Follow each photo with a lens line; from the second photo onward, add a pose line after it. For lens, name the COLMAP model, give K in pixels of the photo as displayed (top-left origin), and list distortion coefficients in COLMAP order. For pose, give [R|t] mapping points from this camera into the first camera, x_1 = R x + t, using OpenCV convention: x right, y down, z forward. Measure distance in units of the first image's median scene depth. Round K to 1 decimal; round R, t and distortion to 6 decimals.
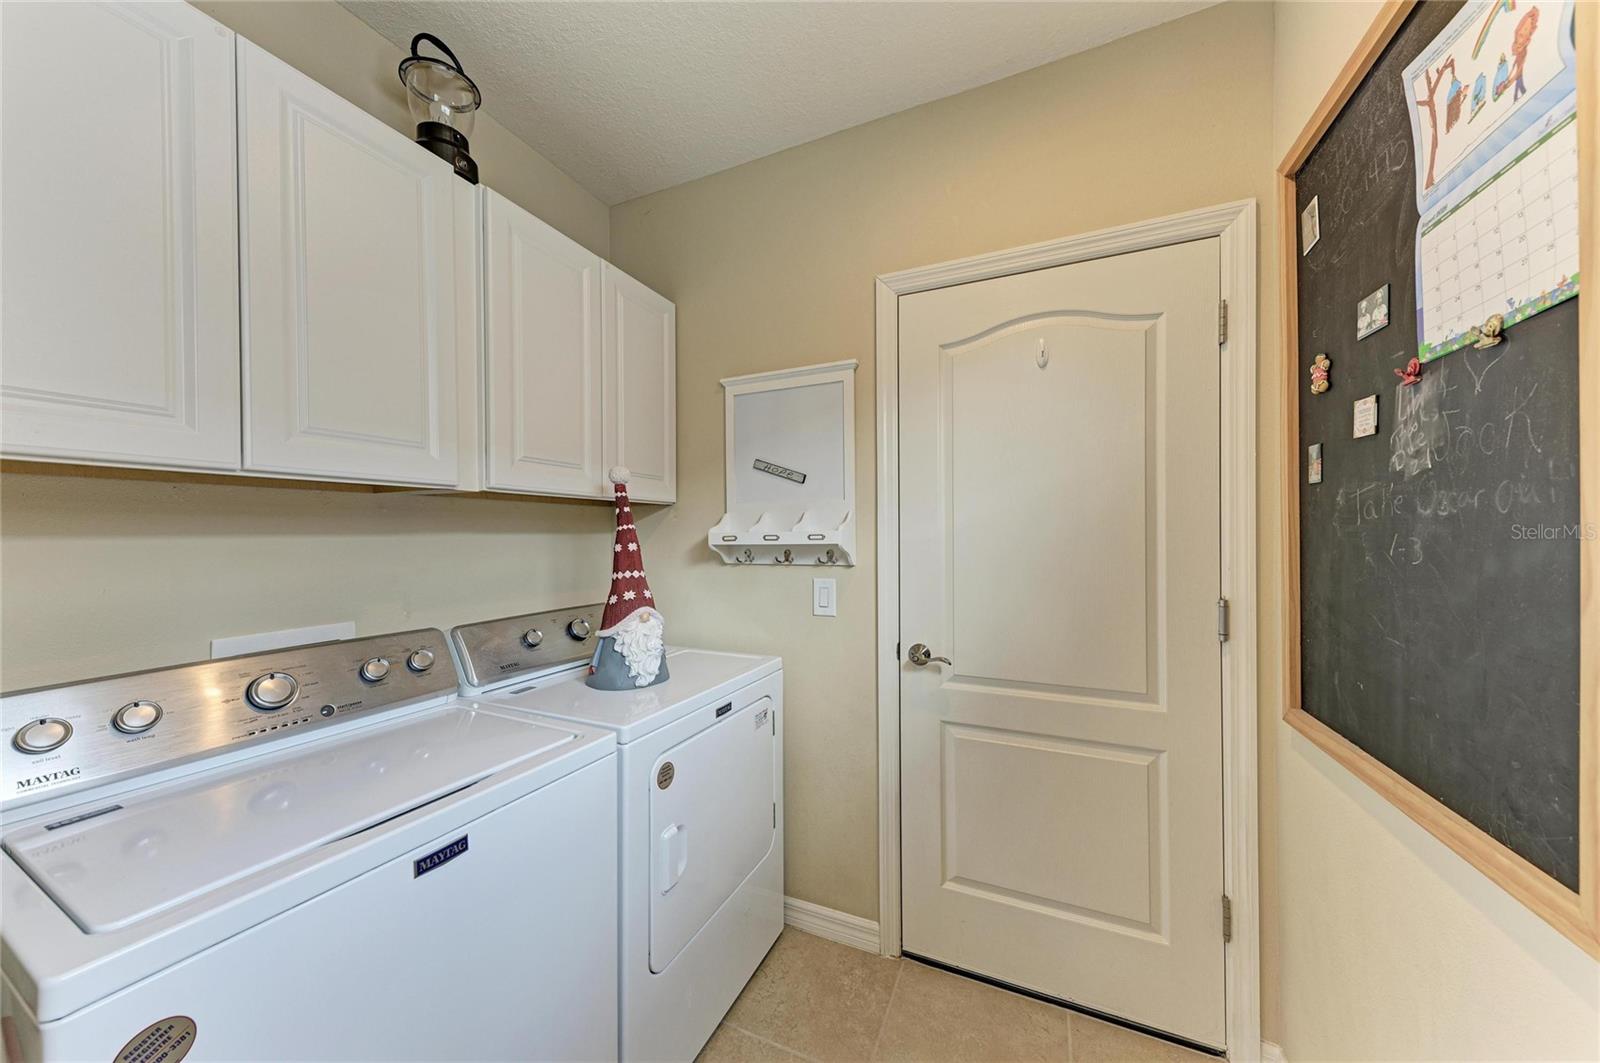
lens RADIAL K [[543.6, 0, 797.3], [0, 543.6, 532.6], [0, 0, 1]] dist [0.015284, -0.003308]
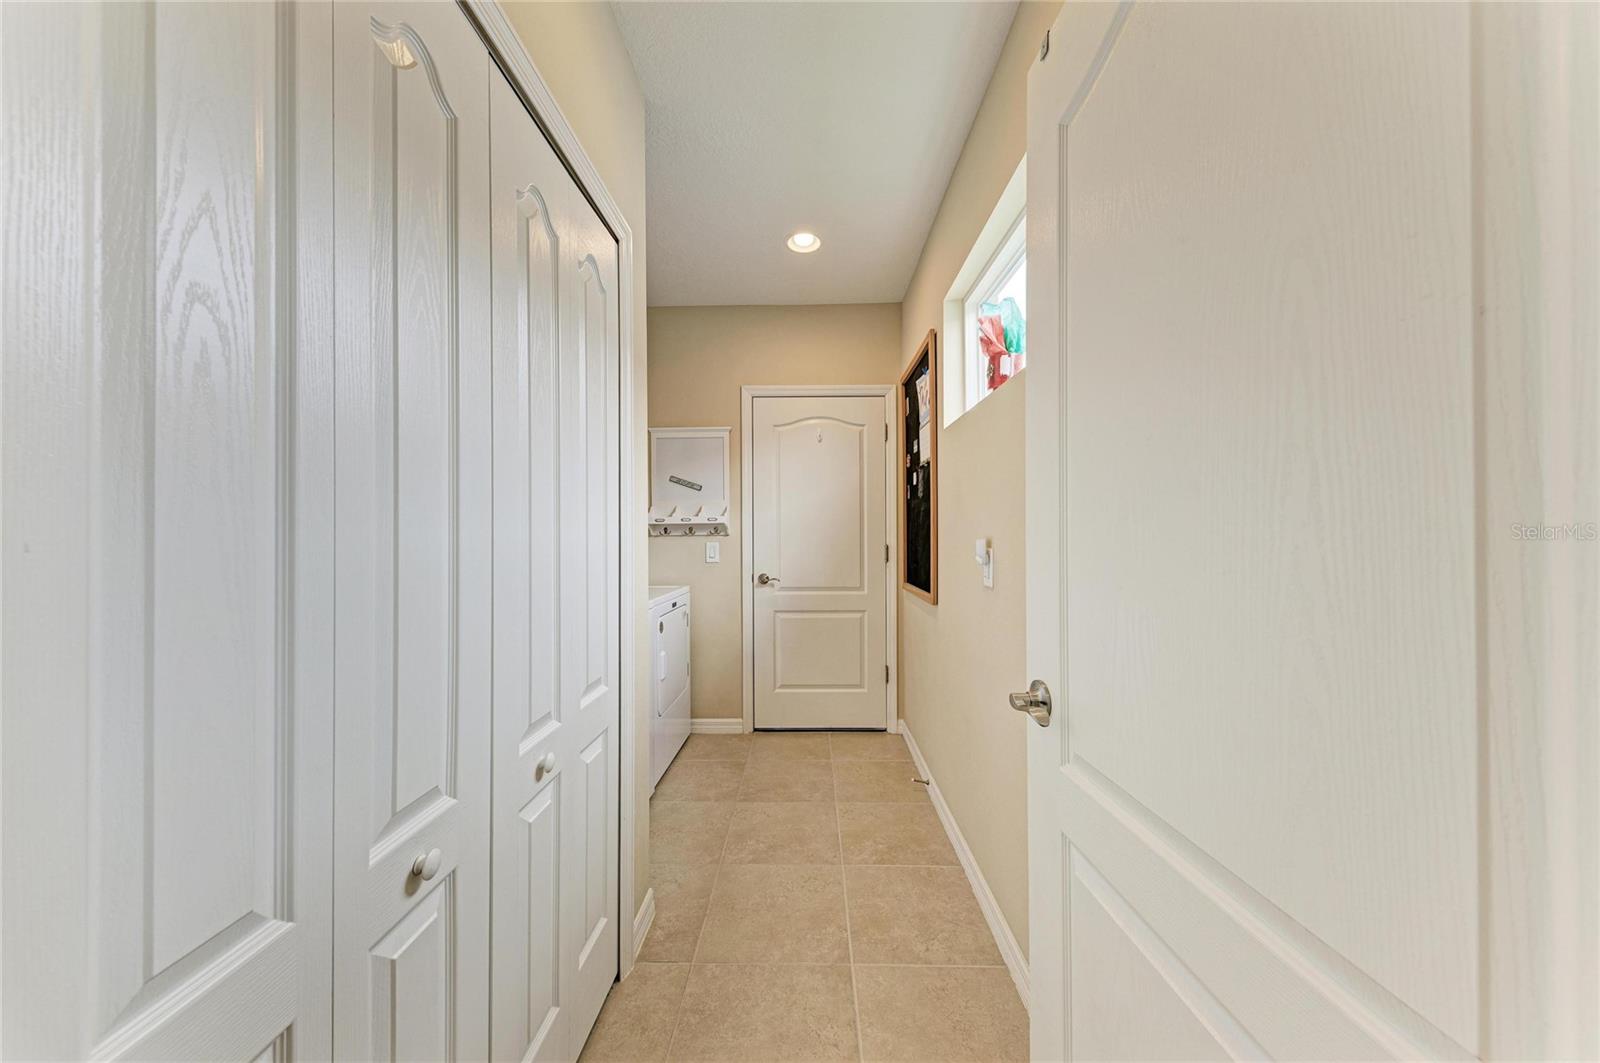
lens RADIAL K [[543.6, 0, 797.2], [0, 543.6, 526.5], [0, 0, 1]] dist [0.015284, -0.003308]
pose [[0.921387, 0.004481, 0.388620, -0.433798], [-0.001212, 0.999962, -0.008657, 0.049289], [-0.388644, 0.007506, 0.921358, -0.879265]]
